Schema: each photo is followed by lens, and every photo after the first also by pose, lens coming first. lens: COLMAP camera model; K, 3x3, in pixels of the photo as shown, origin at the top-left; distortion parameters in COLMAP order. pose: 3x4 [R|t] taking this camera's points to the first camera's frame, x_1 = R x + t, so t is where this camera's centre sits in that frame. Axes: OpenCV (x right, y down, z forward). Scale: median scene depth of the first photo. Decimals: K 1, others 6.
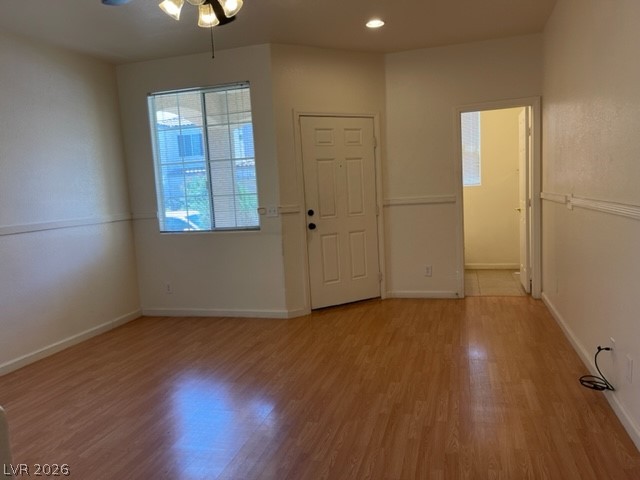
lens RADIAL K [[488.2, 0, 318.9], [0, 488.2, 240.7], [0, 0, 1]] dist [-0.008891, -0.000798]
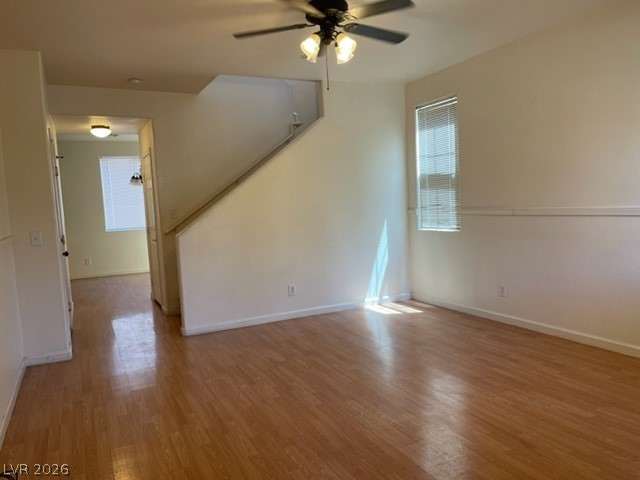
lens RADIAL K [[488.2, 0, 319.7], [0, 488.2, 239.1], [0, 0, 1]] dist [-0.008891, -0.000798]
pose [[-0.729782, 0.145689, -0.667977, 0.523346], [0.014597, 0.980129, 0.197823, -0.194534], [0.683524, 0.134617, -0.717407, 1.504101]]
